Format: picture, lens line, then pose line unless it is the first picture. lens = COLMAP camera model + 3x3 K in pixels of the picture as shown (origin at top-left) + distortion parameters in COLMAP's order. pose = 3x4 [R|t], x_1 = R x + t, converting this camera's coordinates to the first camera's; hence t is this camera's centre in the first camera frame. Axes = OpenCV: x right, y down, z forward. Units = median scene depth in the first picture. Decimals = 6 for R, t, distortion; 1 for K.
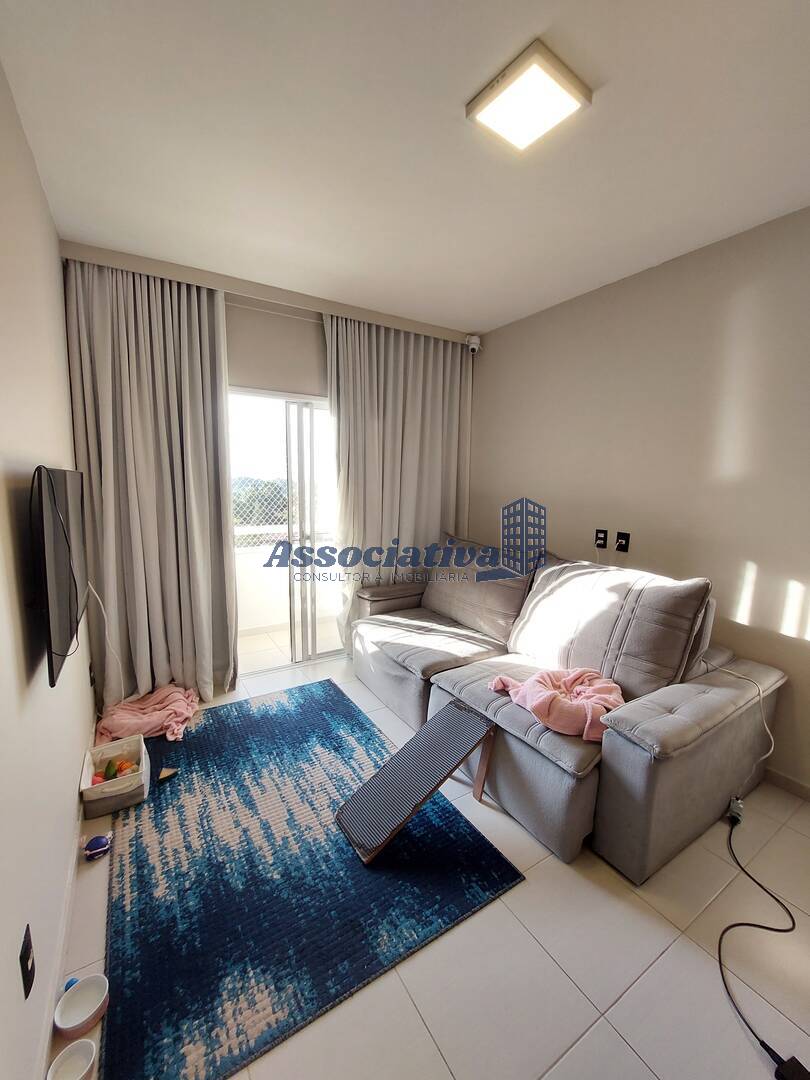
lens RADIAL K [[431.7, 0, 398.8], [0, 431.7, 538.2], [0, 0, 1]] dist [-0.017381, 0.000253]
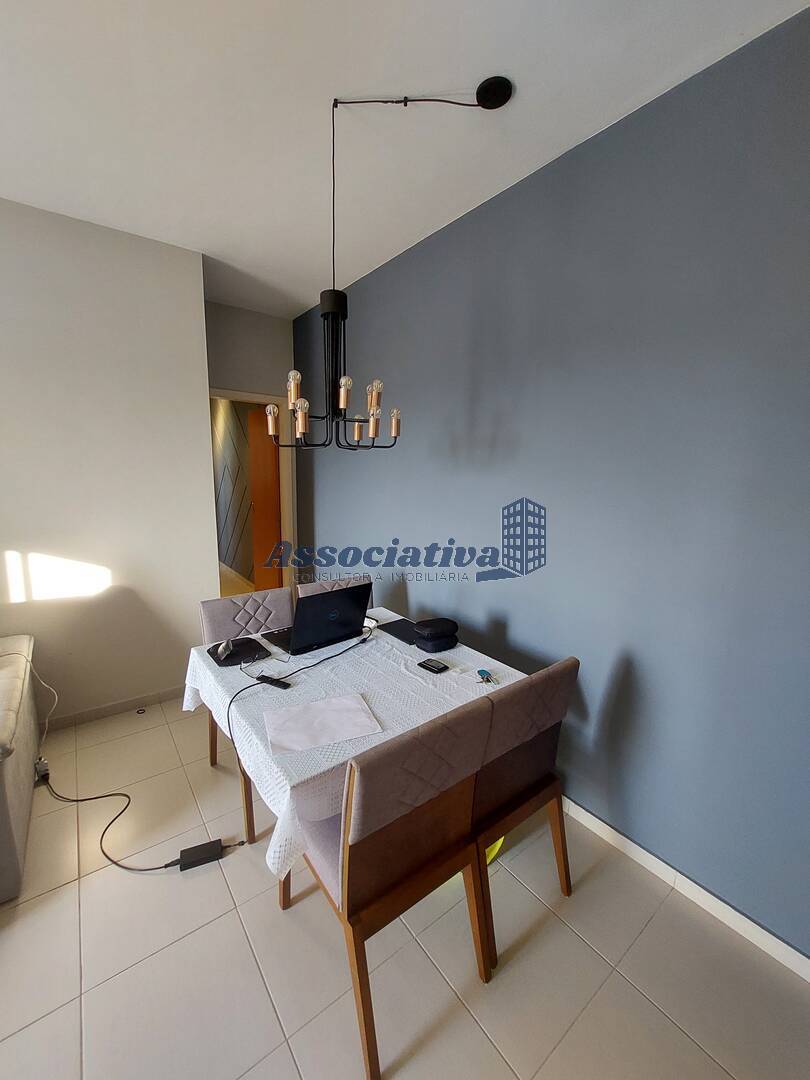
lens RADIAL K [[428.0, 0, 396.8], [0, 428.0, 539.8], [0, 0, 1]] dist [-0.019725, -0.000009]
pose [[-0.093274, -0.181535, 0.978951, -0.183220], [0.114801, 0.974719, 0.191689, -0.022615], [-0.989000, 0.130264, -0.070076, 0.083778]]
